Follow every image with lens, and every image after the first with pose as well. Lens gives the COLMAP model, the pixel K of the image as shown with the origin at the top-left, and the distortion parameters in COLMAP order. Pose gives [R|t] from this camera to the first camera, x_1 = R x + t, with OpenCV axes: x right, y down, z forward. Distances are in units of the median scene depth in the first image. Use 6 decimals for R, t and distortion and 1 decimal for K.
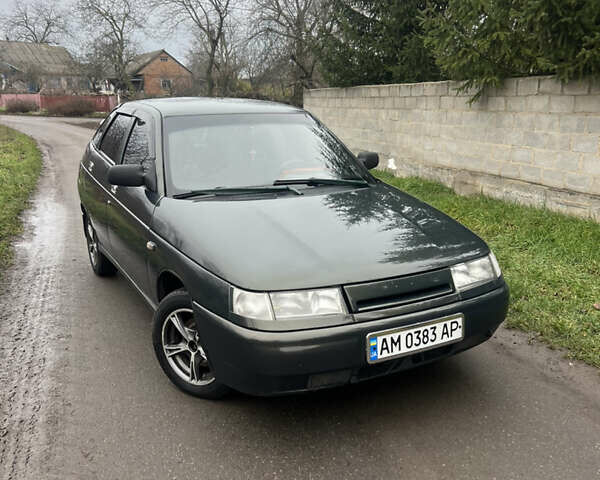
lens RADIAL K [[574.4, 0, 299.5], [0, 574.4, 228.1], [0, 0, 1]] dist [0.014200, 0.000000]
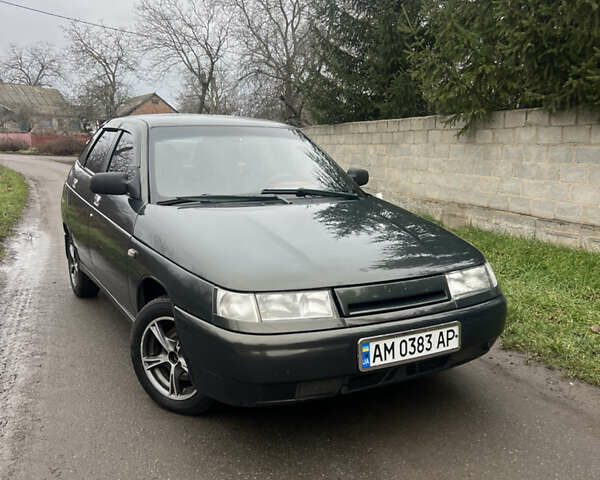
lens RADIAL K [[574.4, 0, 292.9], [0, 574.4, 225.1], [0, 0, 1]] dist [0.014200, 0.000000]
pose [[0.999890, 0.010599, 0.010421, -0.001976], [-0.009767, 0.996995, -0.076846, 0.061237], [-0.011204, 0.076735, 0.996989, 0.042568]]
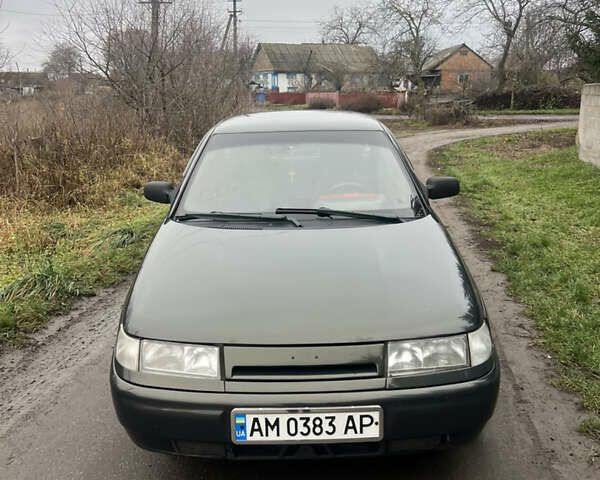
lens RADIAL K [[574.4, 0, 303.7], [0, 574.4, 235.3], [0, 0, 1]] dist [0.014200, 0.000000]
pose [[0.888441, 0.097750, -0.448462, 0.483042], [-0.089215, 0.995202, 0.040179, -0.095965], [0.450238, 0.004313, 0.892898, 0.249176]]
